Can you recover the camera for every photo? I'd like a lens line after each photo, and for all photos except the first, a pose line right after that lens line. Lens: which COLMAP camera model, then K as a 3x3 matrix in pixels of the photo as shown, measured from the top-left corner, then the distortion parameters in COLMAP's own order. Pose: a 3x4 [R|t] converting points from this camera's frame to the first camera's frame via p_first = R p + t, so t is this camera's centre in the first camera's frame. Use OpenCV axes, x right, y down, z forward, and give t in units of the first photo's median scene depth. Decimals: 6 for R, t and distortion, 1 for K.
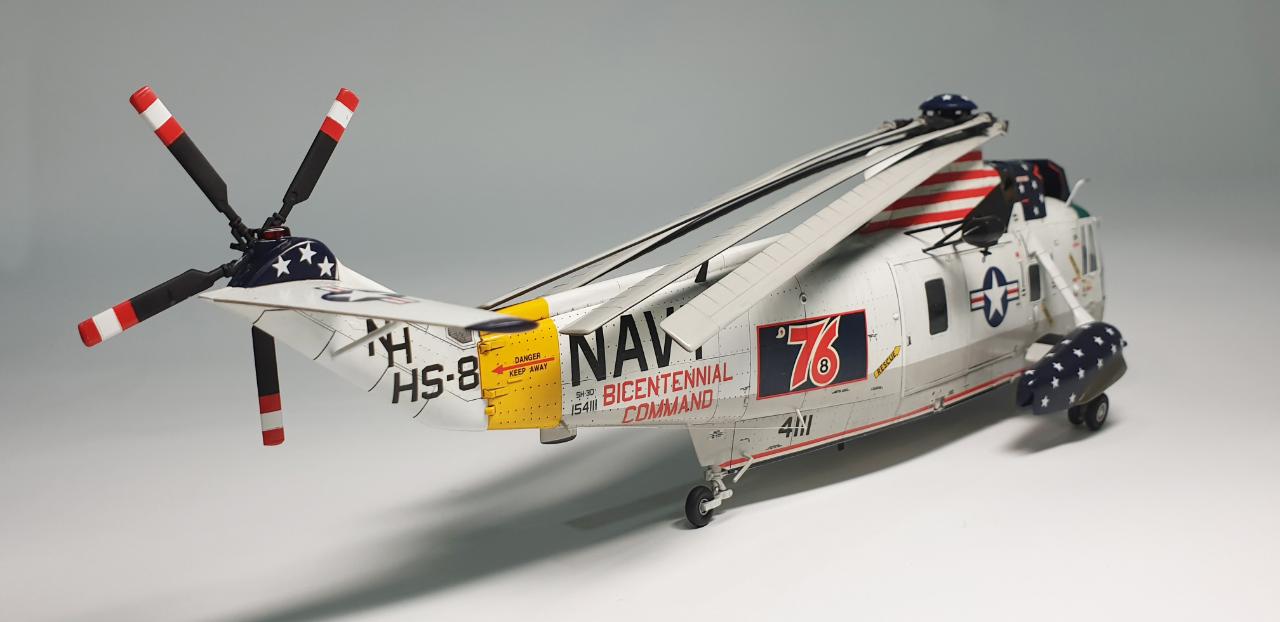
lens RADIAL K [[1166.9, 0, 659.5], [0, 1166.9, 343.2], [0, 0, 1]] dist [0.281635, -1.502723]
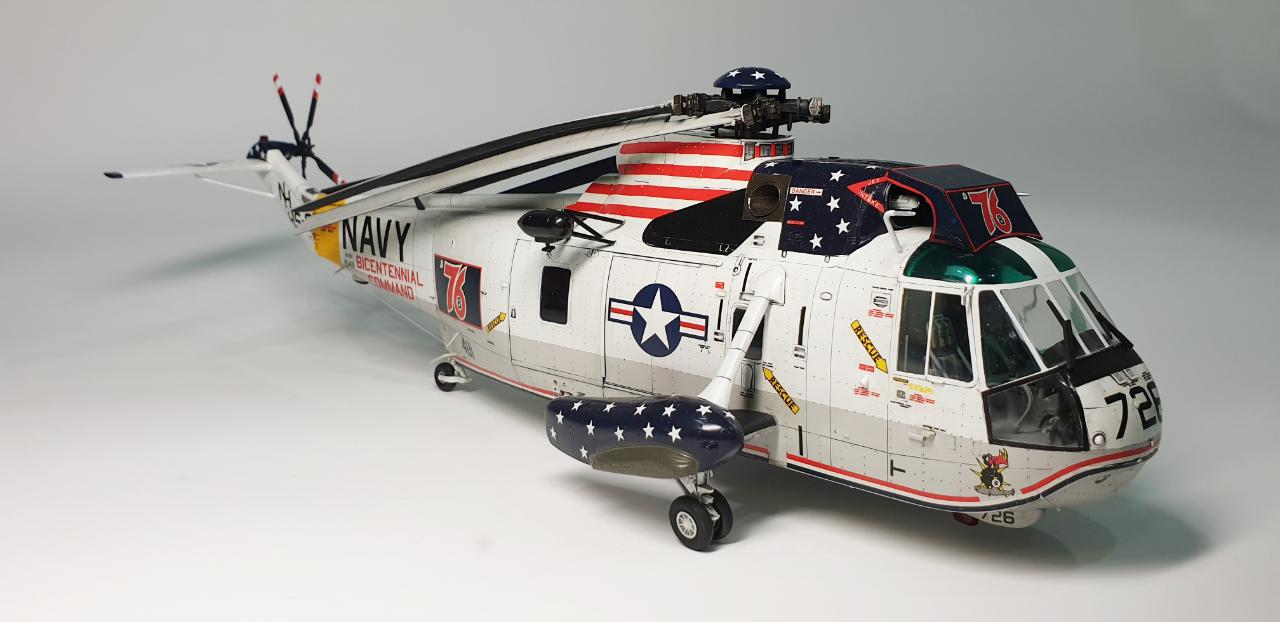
lens RADIAL K [[1151.2, 0, 640.0], [0, 1151.2, 311.0], [0, 0, 1]] dist [0.209927, -0.910481]
pose [[-0.054241, 0.223959, -0.973088, 1.237988], [-0.165626, 0.959005, 0.229950, -0.265386], [0.984696, 0.173641, -0.014924, 1.162242]]
